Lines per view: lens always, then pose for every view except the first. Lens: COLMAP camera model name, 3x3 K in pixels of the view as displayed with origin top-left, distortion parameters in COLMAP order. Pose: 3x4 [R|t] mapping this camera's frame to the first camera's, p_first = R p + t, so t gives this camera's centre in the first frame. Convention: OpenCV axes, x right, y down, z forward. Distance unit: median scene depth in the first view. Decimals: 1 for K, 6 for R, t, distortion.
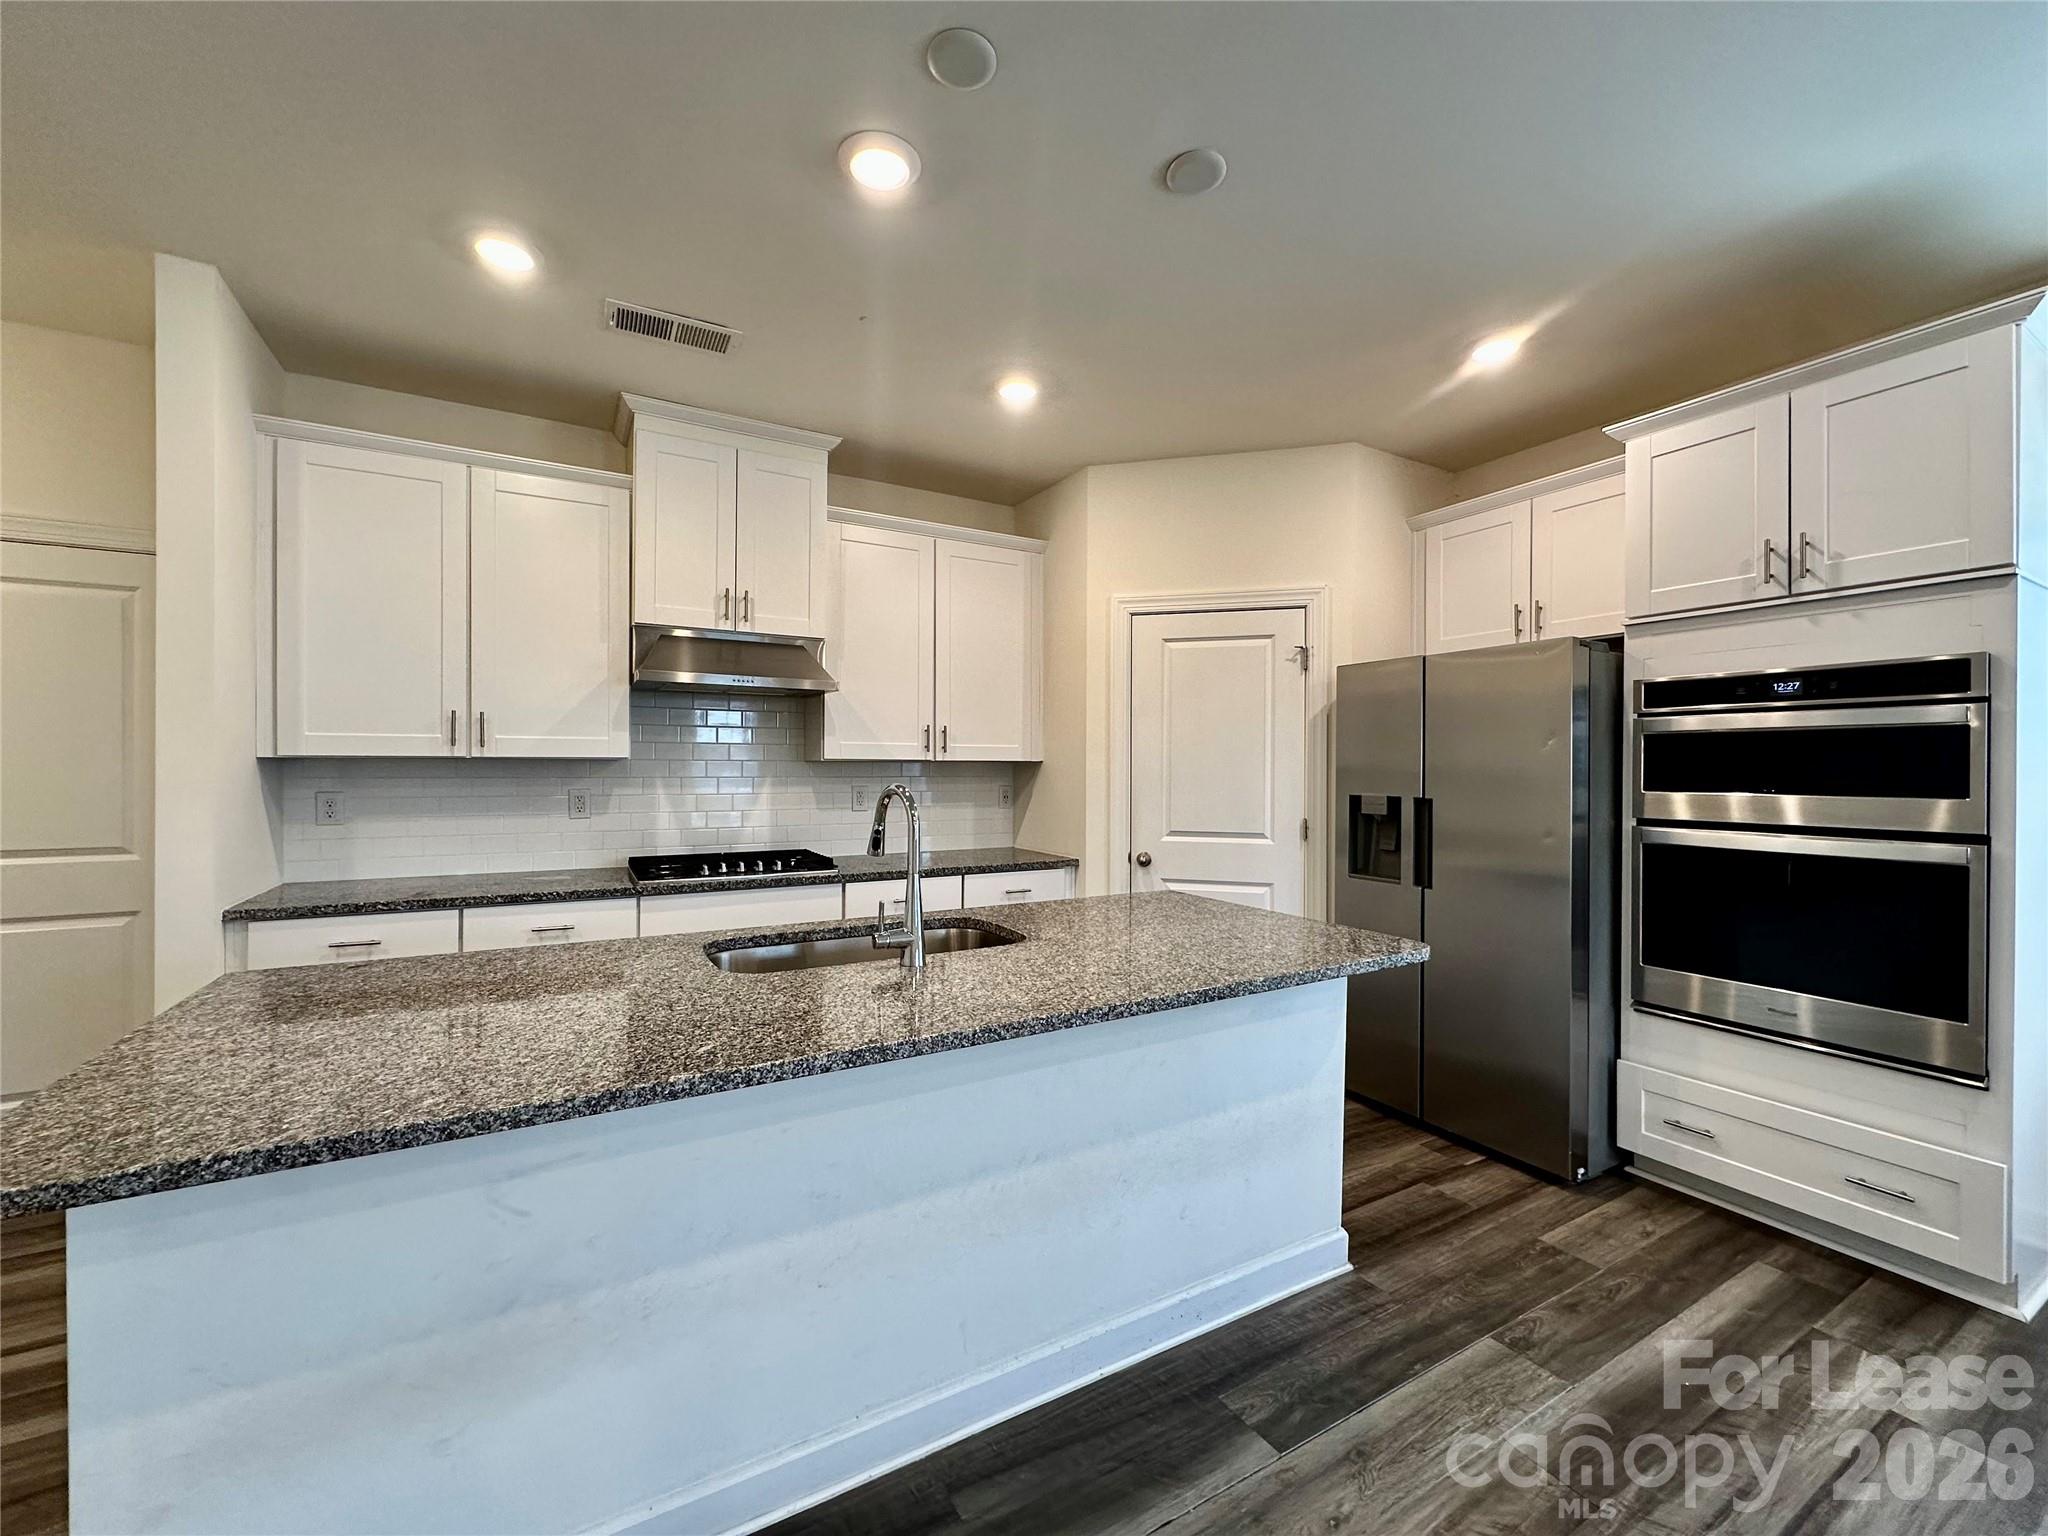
lens RADIAL K [[815.9, 0, 1018.3], [0, 815.9, 770.0], [0, 0, 1]] dist [-0.001672, -0.000144]
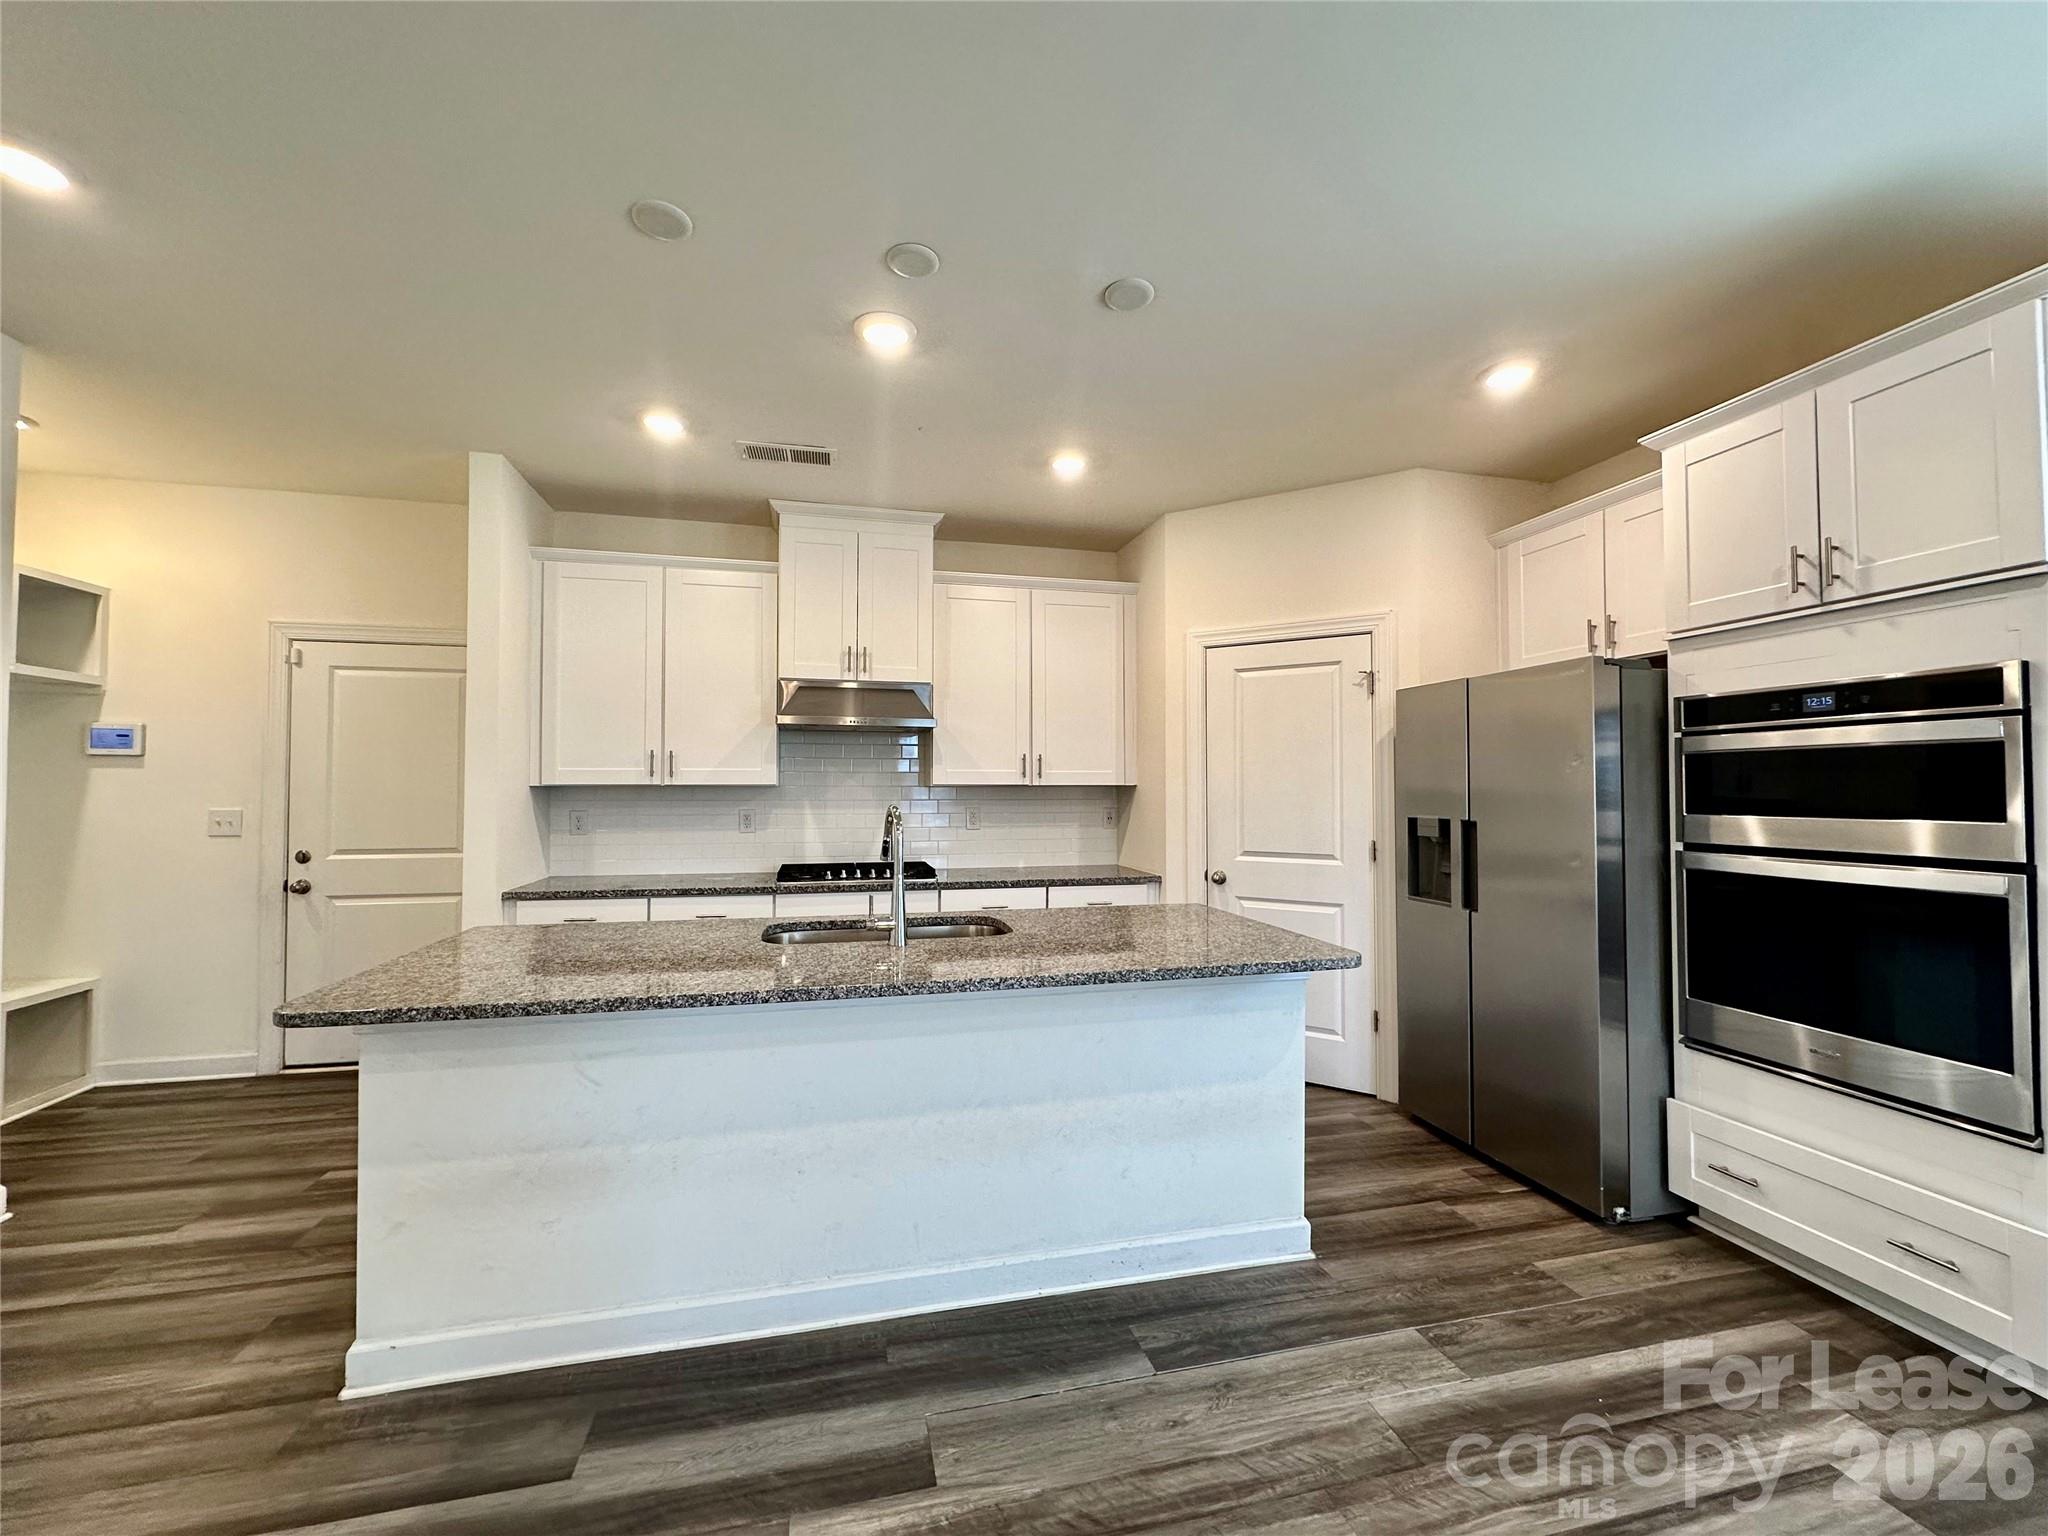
lens RADIAL K [[815.9, 0, 1018.3], [0, 815.9, 770.0], [0, 0, 1]] dist [-0.001672, -0.000144]
pose [[0.960462, -0.010770, -0.278201, 0.281921], [0.002821, 0.999577, -0.028957, 0.000079], [0.278395, 0.027028, 0.960086, -0.129622]]
